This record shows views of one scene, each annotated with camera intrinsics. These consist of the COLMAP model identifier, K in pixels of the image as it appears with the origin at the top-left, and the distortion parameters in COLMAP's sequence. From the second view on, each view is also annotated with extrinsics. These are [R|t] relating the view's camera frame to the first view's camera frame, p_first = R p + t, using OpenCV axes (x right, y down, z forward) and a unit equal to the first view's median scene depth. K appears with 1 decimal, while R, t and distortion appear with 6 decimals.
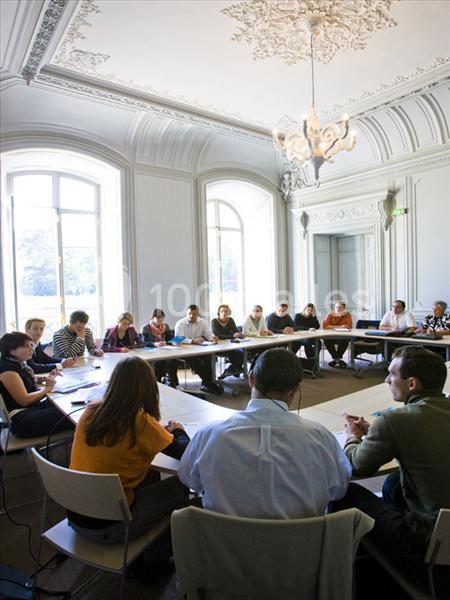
lens RADIAL K [[380.5, 0, 225.0], [0, 380.5, 300.0], [0, 0, 1]] dist [0.002895, 0.000547]
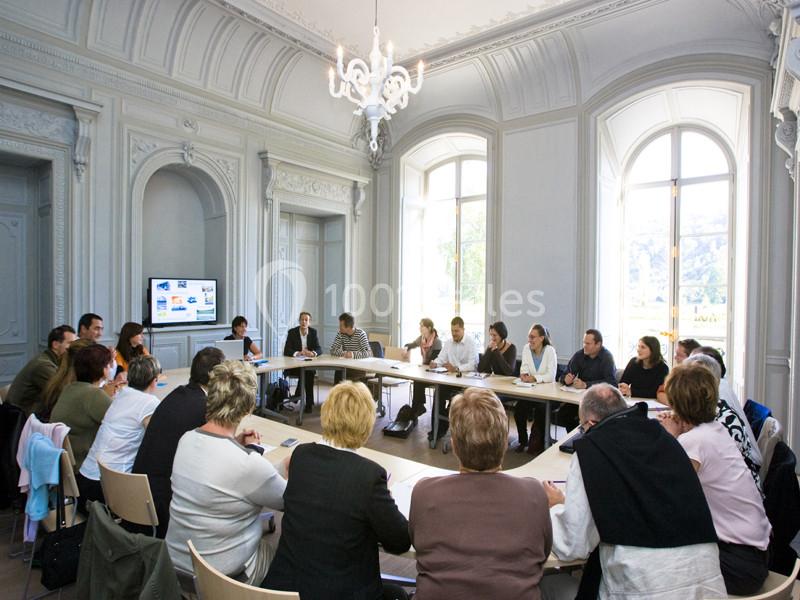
lens RADIAL K [[532.4, 0, 400.0], [0, 532.4, 300.0], [0, 0, 1]] dist [-0.023919, 0.000091]
pose [[0.323317, 0.033948, -0.945682, 0.684656], [-0.054306, 0.998375, 0.017273, -0.021795], [0.944731, 0.045772, 0.324635, 0.497409]]
